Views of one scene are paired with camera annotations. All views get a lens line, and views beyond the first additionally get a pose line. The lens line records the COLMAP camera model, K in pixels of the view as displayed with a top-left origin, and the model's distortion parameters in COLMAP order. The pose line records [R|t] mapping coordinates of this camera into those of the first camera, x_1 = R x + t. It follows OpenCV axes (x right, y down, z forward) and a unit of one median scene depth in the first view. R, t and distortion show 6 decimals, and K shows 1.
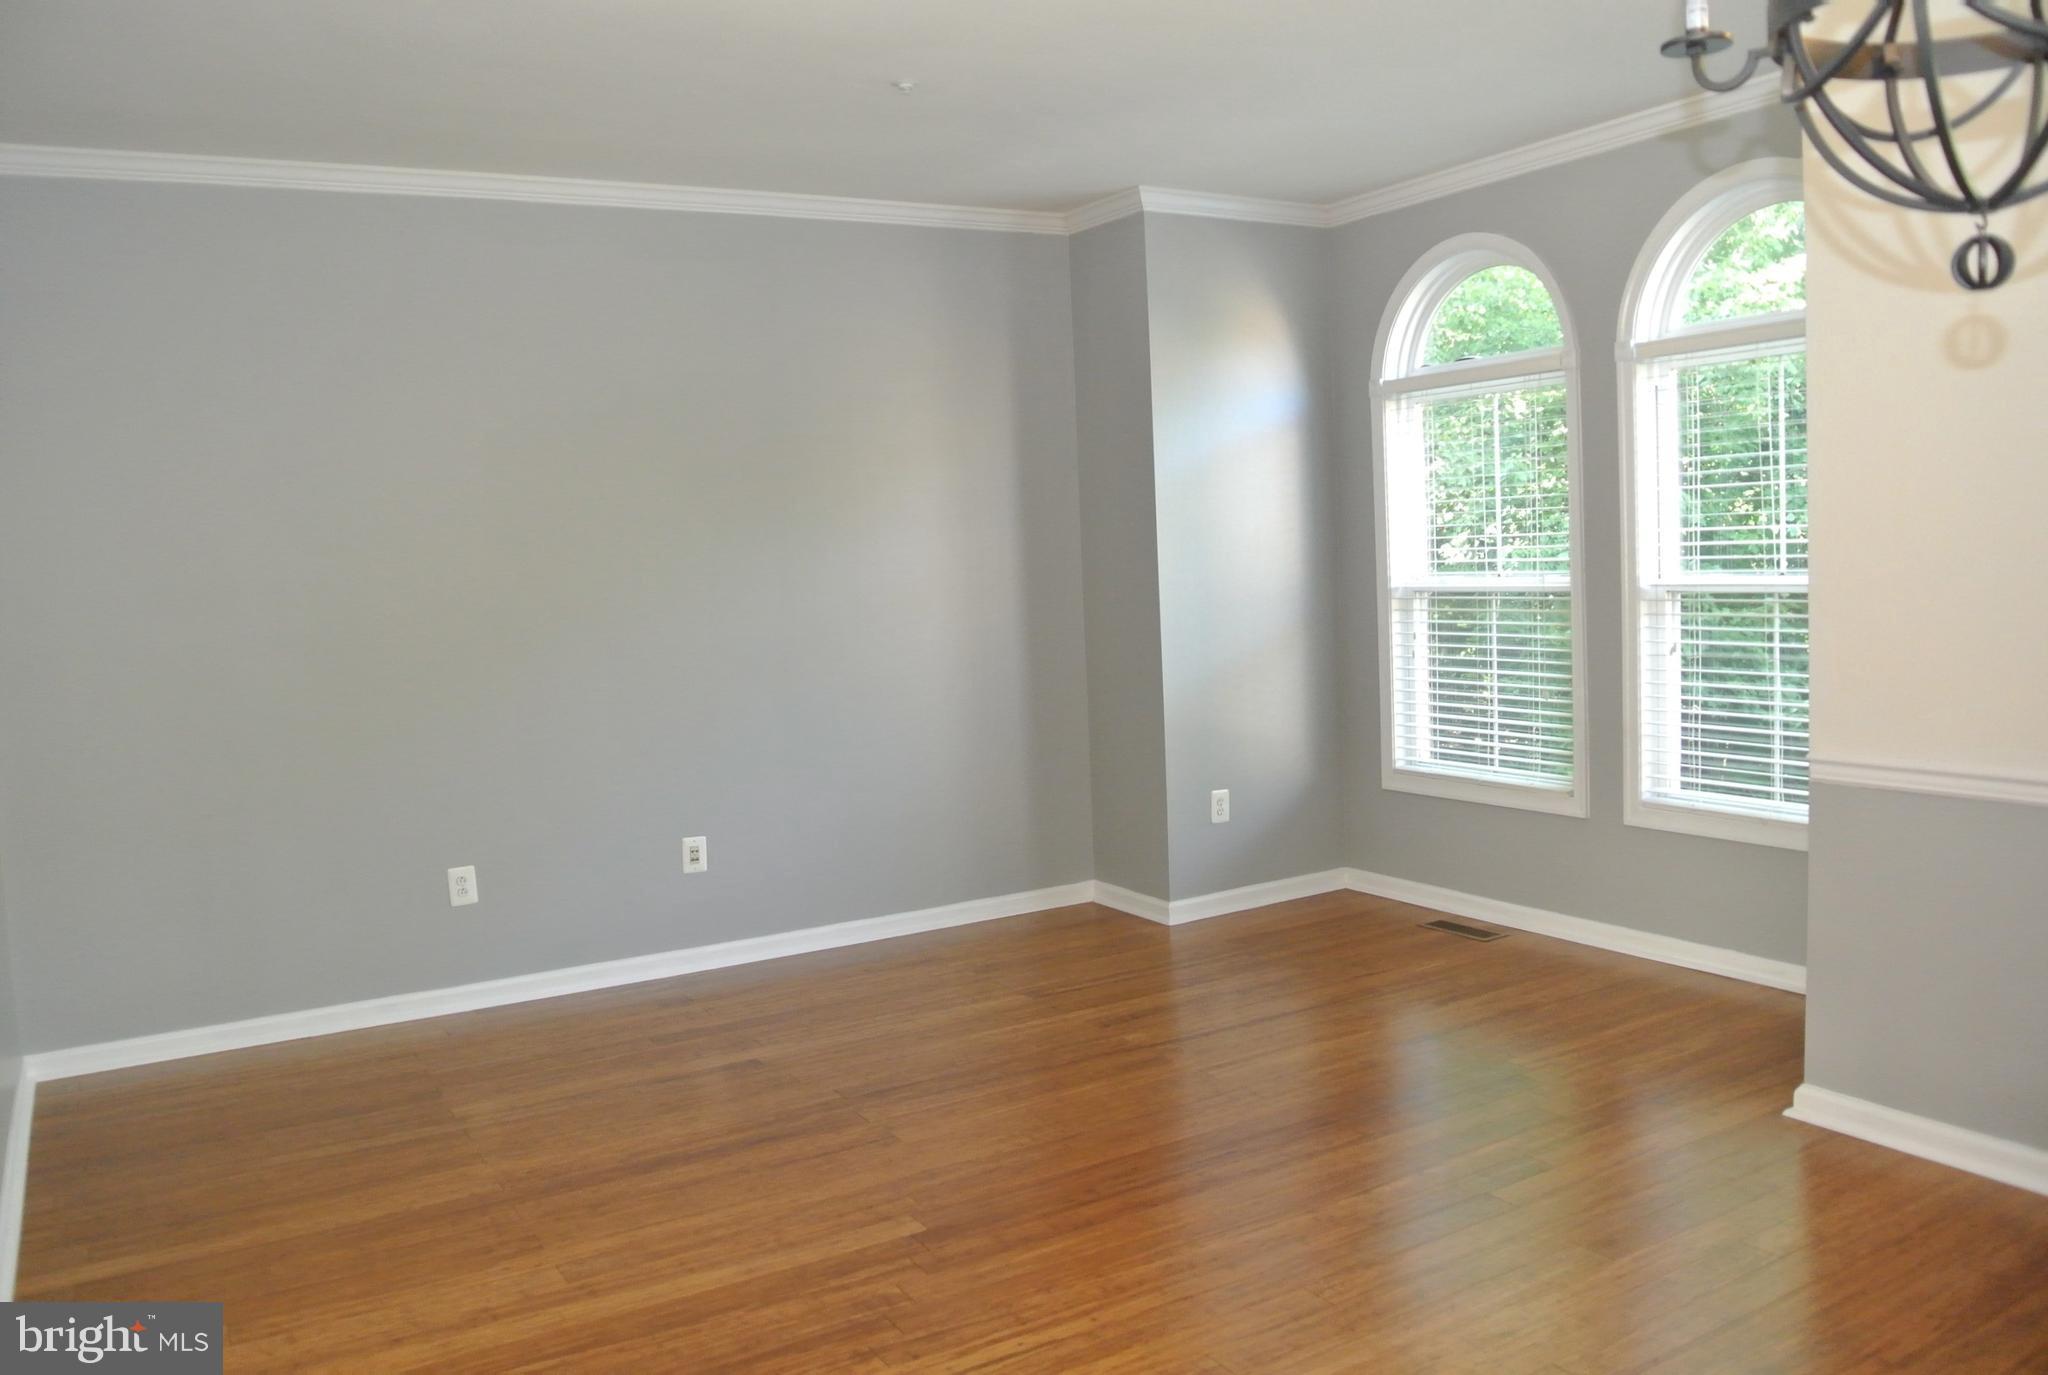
lens RADIAL K [[1654.3, 0, 1024.0], [0, 1654.3, 687.5], [0, 0, 1]] dist [-0.006992, -0.005514]
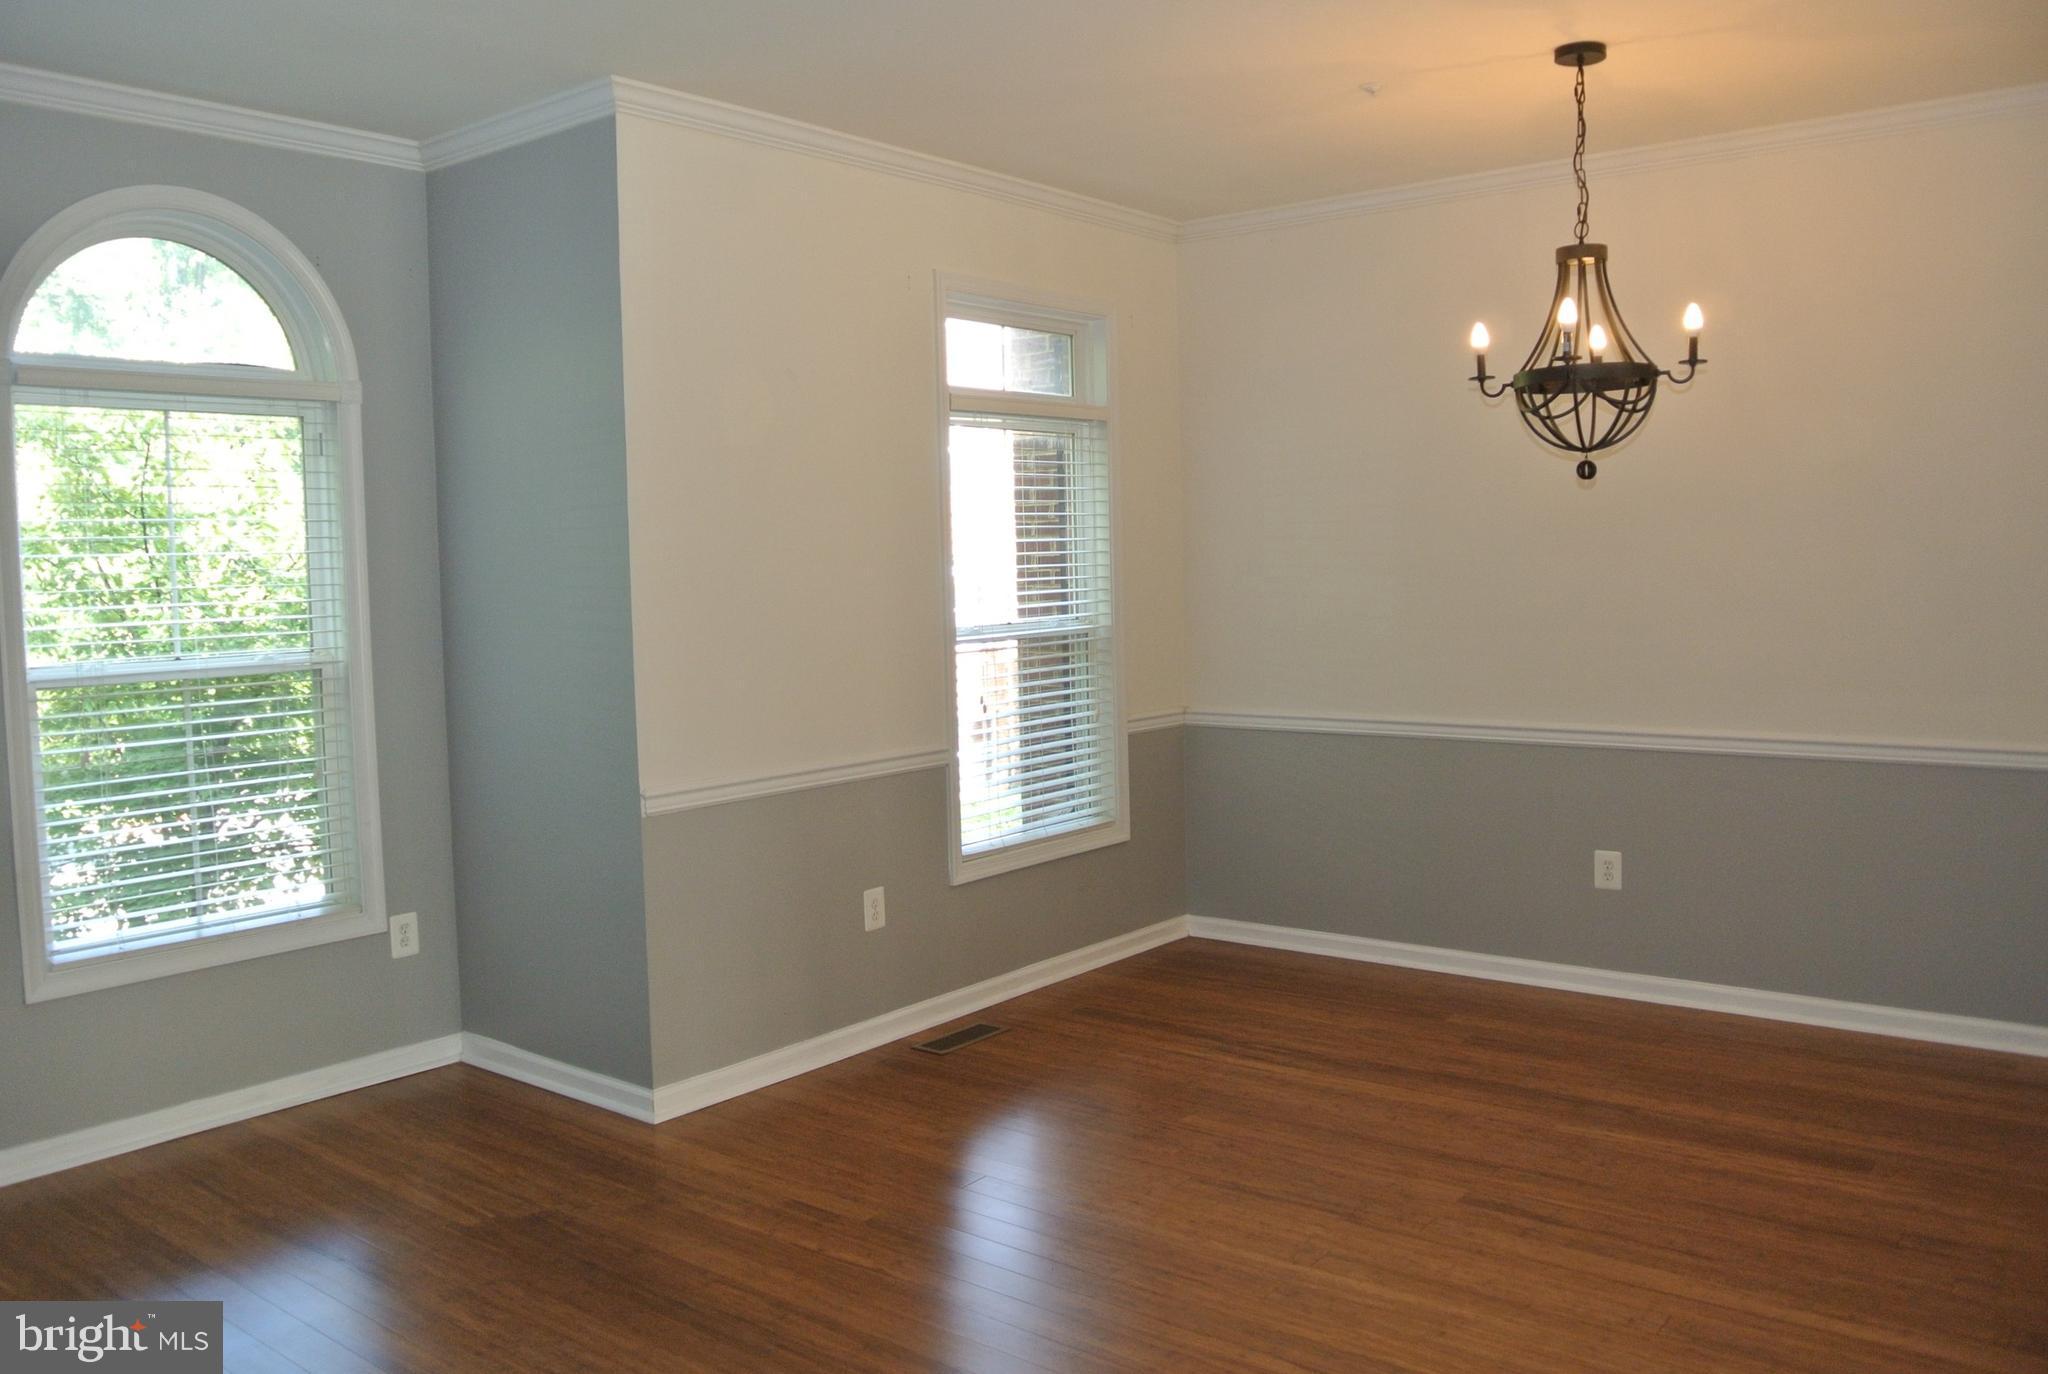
lens RADIAL K [[1654.3, 0, 1024.0], [0, 1654.3, 687.0], [0, 0, 1]] dist [-0.006992, -0.005514]
pose [[-0.343026, -0.020041, 0.939112, -0.633743], [0.116441, 0.991154, 0.063684, -0.069668], [-0.932081, 0.131196, -0.337658, 1.067305]]
